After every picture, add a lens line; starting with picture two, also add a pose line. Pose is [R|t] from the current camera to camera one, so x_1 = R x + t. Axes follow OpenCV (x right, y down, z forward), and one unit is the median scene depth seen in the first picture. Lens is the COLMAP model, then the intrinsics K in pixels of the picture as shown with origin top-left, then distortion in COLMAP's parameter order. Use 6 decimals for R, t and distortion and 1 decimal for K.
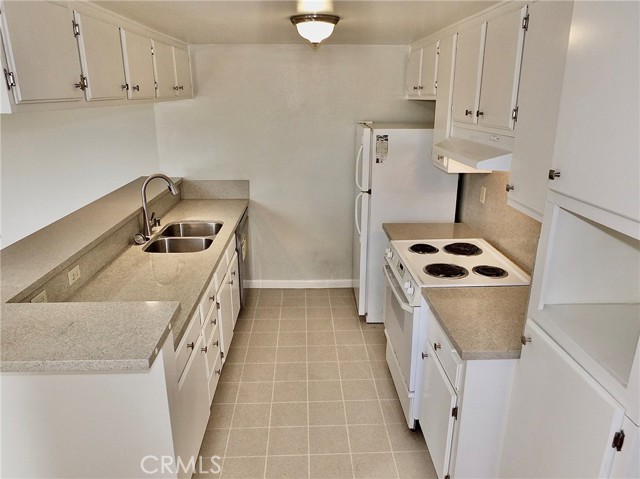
lens RADIAL K [[464.3, 0, 320.0], [0, 464.3, 239.5], [0, 0, 1]] dist [-0.013859, 0.000167]
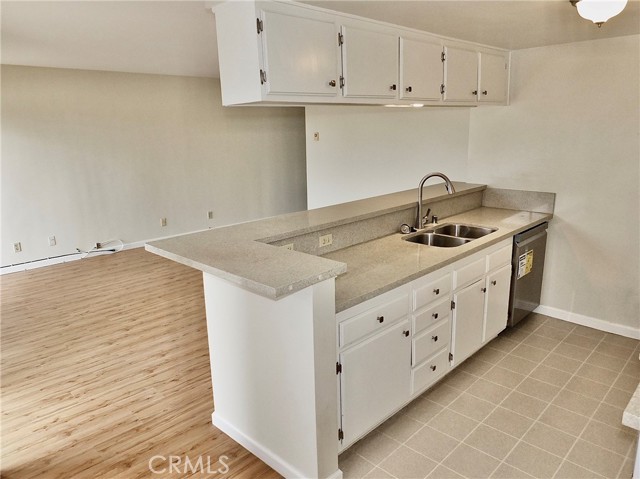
lens RADIAL K [[459.7, 0, 320.0], [0, 459.7, 239.5], [0, 0, 1]] dist [-0.022643, 0.002252]
pose [[0.685516, 0.158376, -0.710623, 0.224091], [-0.194831, 0.980361, 0.030544, 0.027062], [0.701505, 0.117513, 0.702909, 0.085725]]
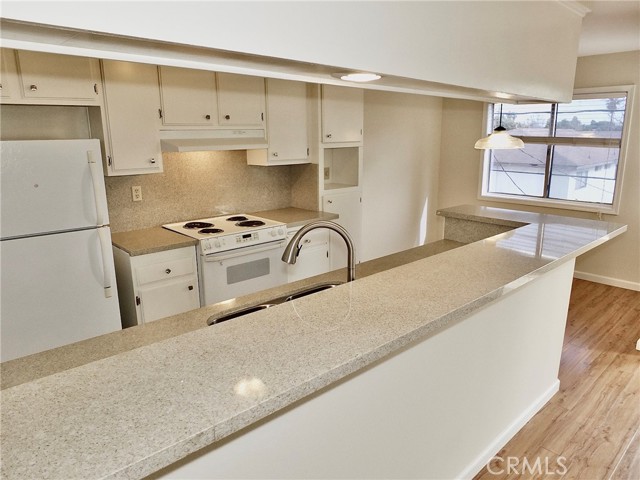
lens RADIAL K [[439.8, 0, 319.1], [0, 439.8, 239.3], [0, 0, 1]] dist [-0.026152, 0.002878]
pose [[-0.645701, -0.179592, 0.742170, -0.674891], [0.230230, 0.880928, 0.413473, -0.307611], [-0.728055, 0.437850, -0.527469, 1.187501]]
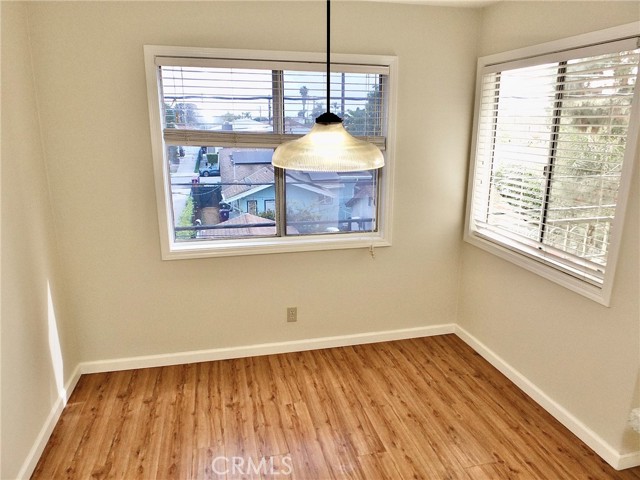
lens RADIAL K [[439.8, 0, 319.1], [0, 439.8, 239.3], [0, 0, 1]] dist [-0.026152, 0.002878]
pose [[-0.980705, 0.035093, -0.192319, 0.078780], [-0.071673, 0.850715, 0.520719, -0.098837], [0.181882, 0.524455, -0.831785, 0.520607]]
